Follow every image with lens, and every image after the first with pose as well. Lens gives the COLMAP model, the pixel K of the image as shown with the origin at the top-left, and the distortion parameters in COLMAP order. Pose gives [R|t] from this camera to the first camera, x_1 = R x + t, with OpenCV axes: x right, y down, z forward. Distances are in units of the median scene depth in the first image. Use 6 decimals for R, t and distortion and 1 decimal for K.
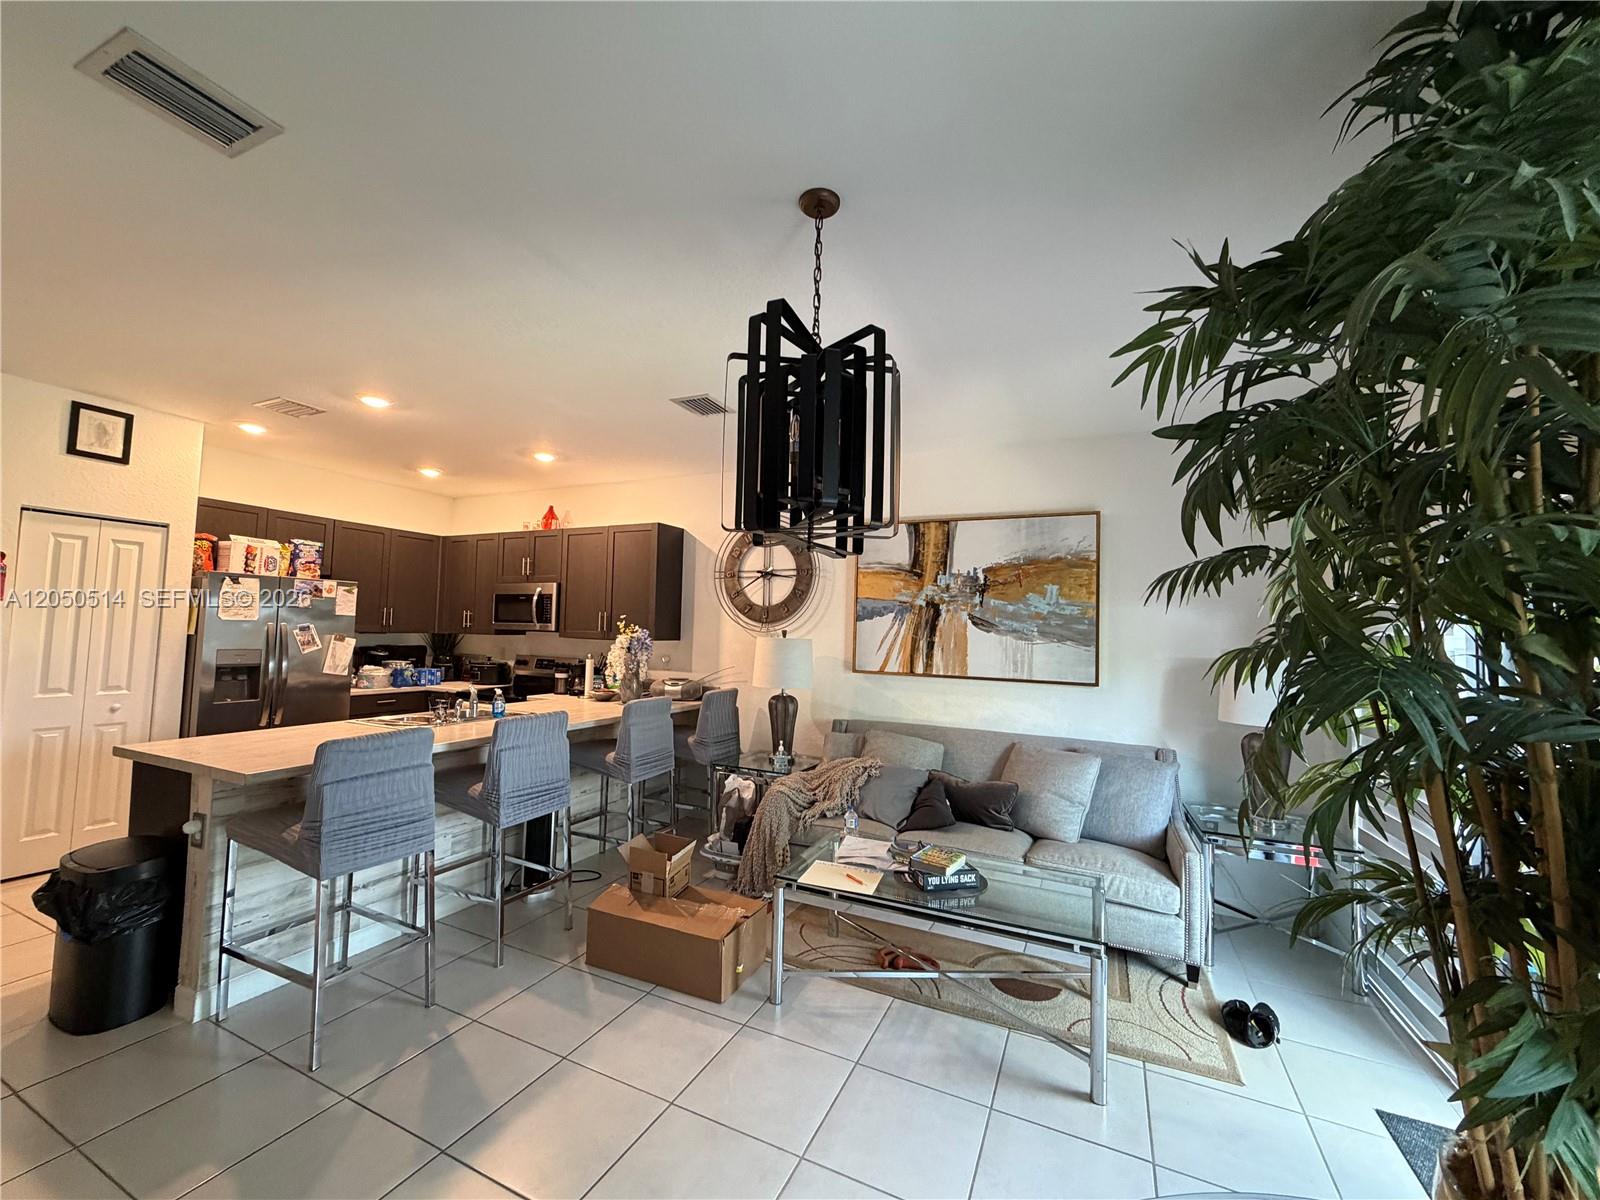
lens RADIAL K [[638.7, 0, 796.6], [0, 638.7, 600.4], [0, 0, 1]] dist [-0.001607, 0.000540]
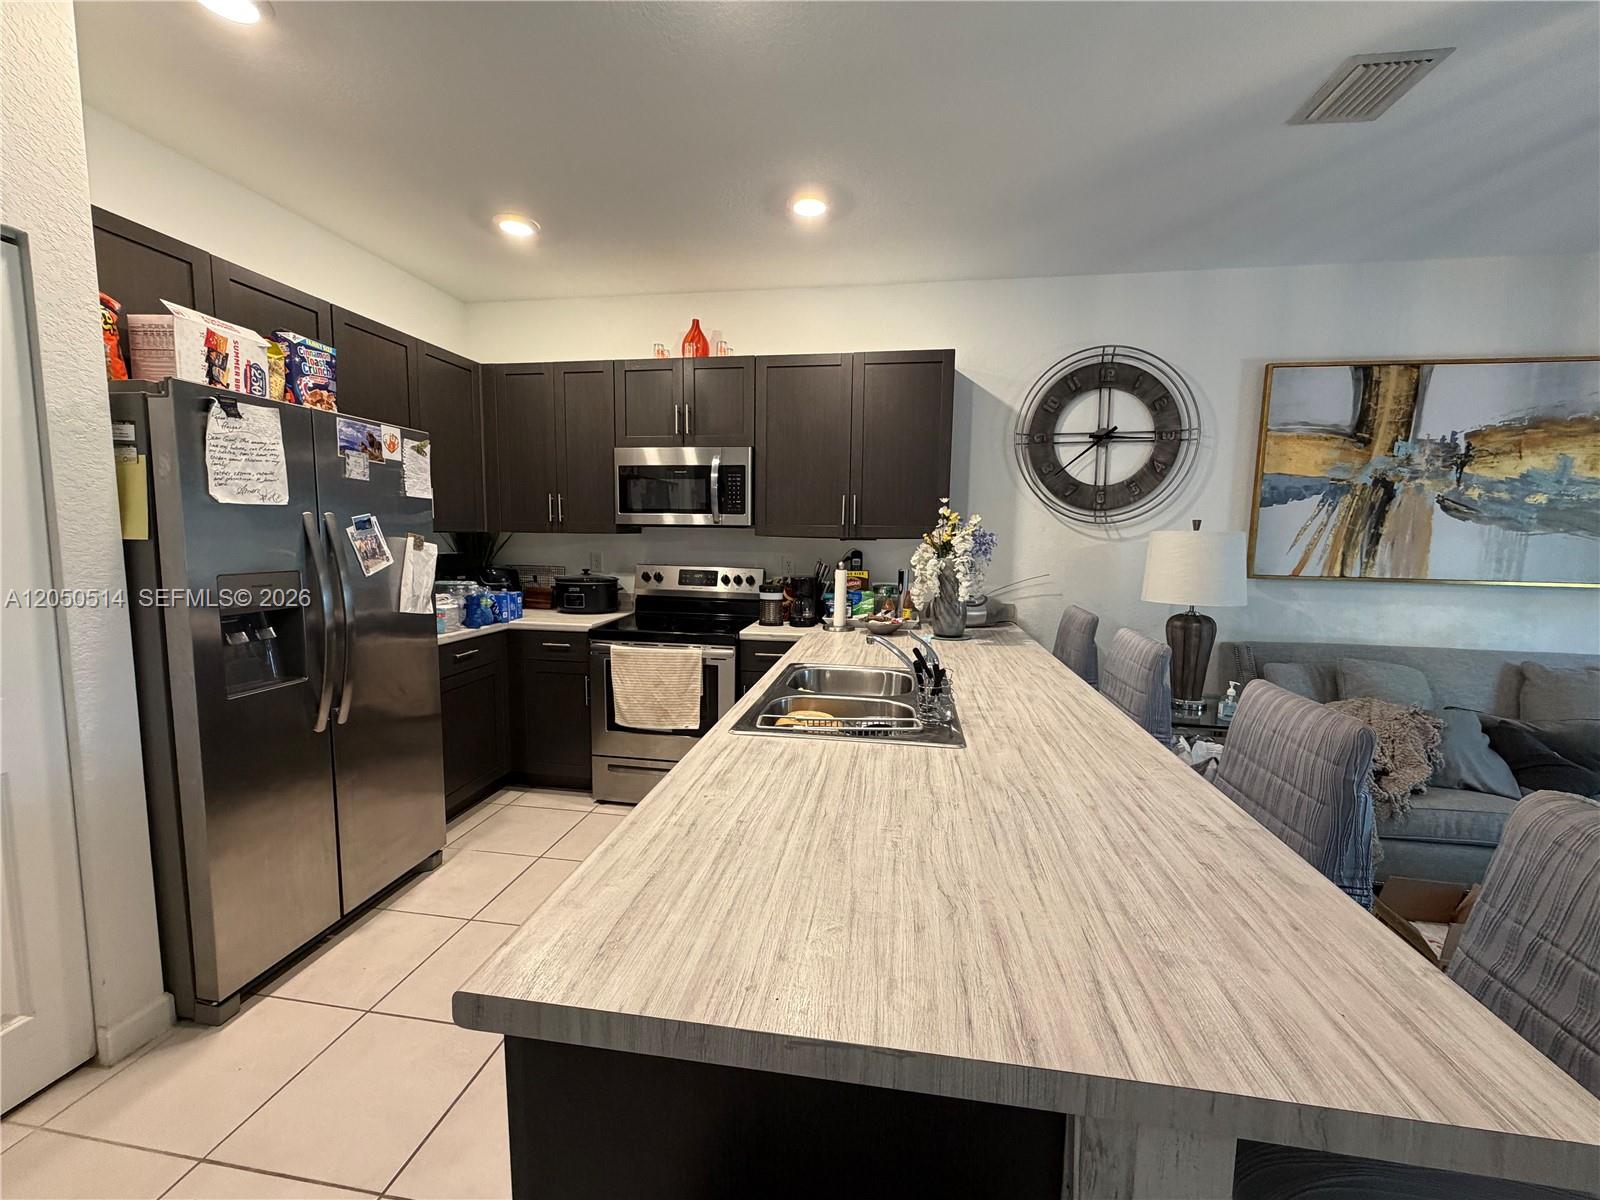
lens RADIAL K [[638.7, 0, 797.7], [0, 638.7, 599.9], [0, 0, 1]] dist [-0.001607, 0.000540]
pose [[0.959782, -0.041999, 0.277588, -0.627473], [-0.003158, 0.987070, 0.160261, 0.023522], [-0.280730, -0.154692, 0.947239, 0.469756]]
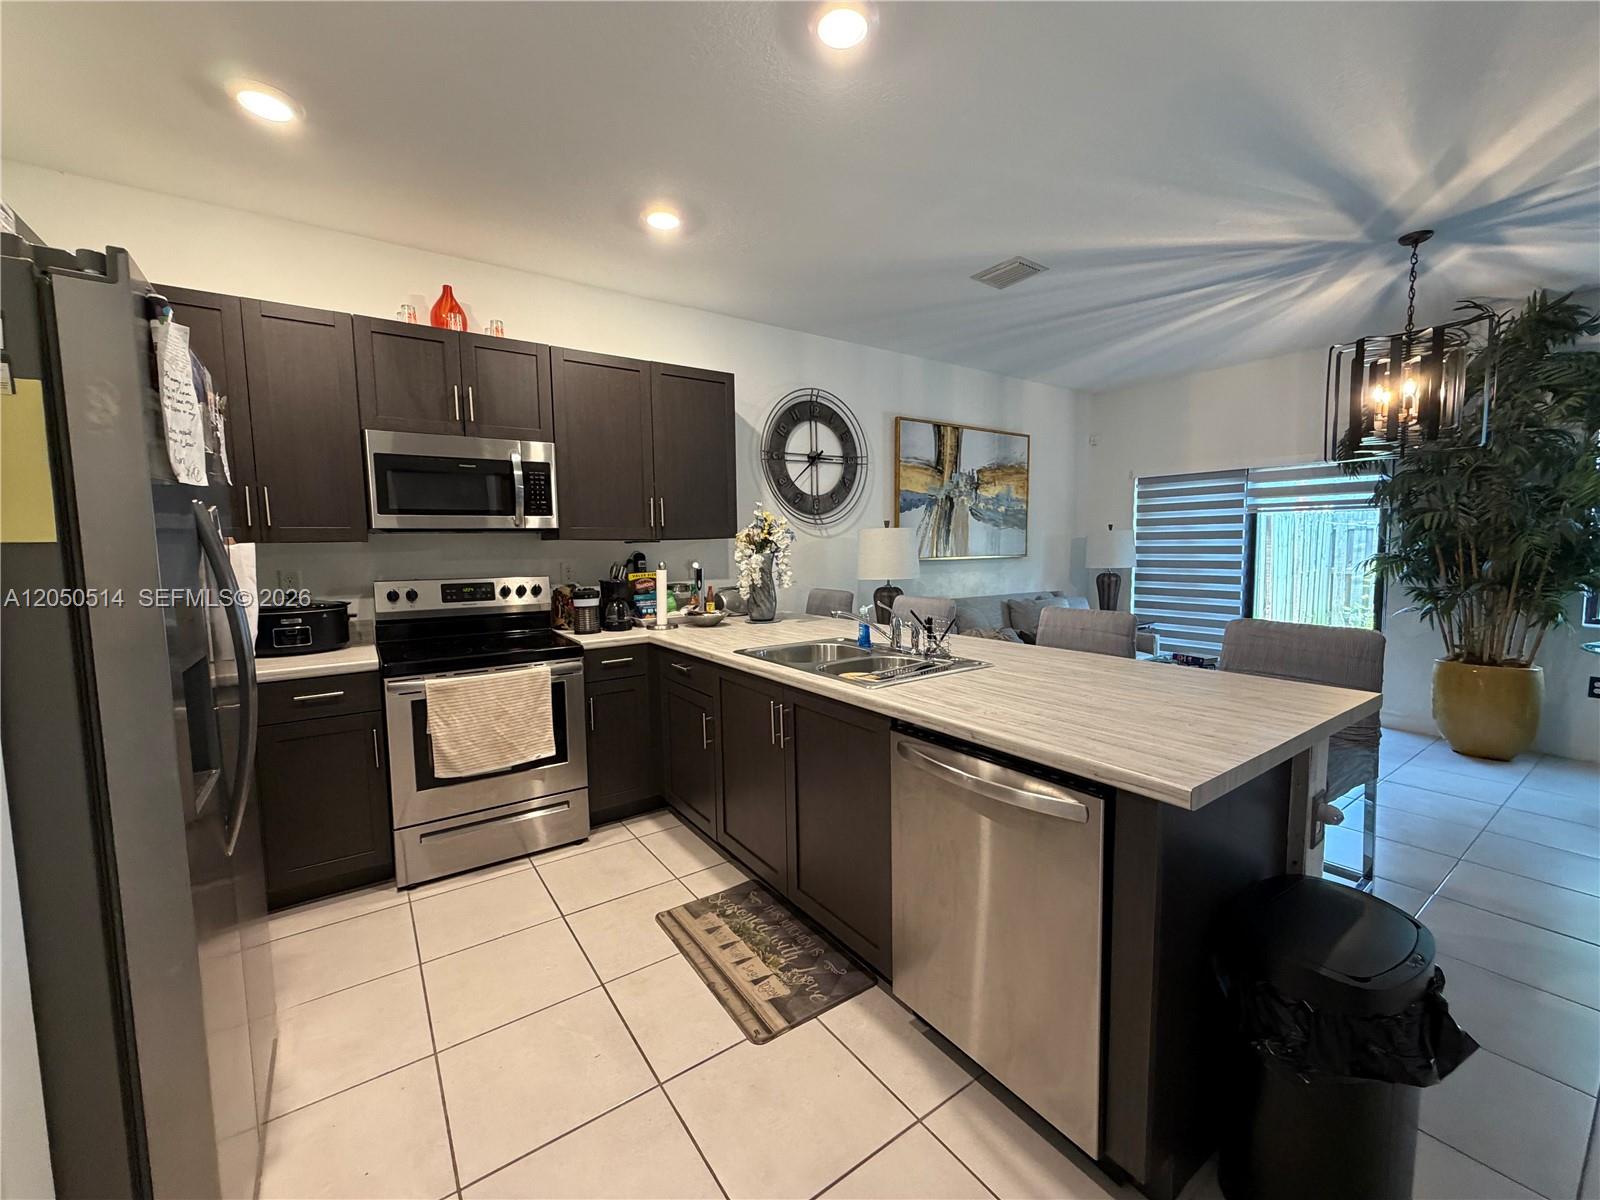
lens RADIAL K [[638.7, 0, 796.6], [0, 638.7, 599.5], [0, 0, 1]] dist [-0.001607, 0.000540]
pose [[0.493263, -0.109462, 0.862966, -0.953953], [-0.014584, 0.990871, 0.134022, 0.037793], [-0.869758, -0.078694, 0.487163, 0.645015]]
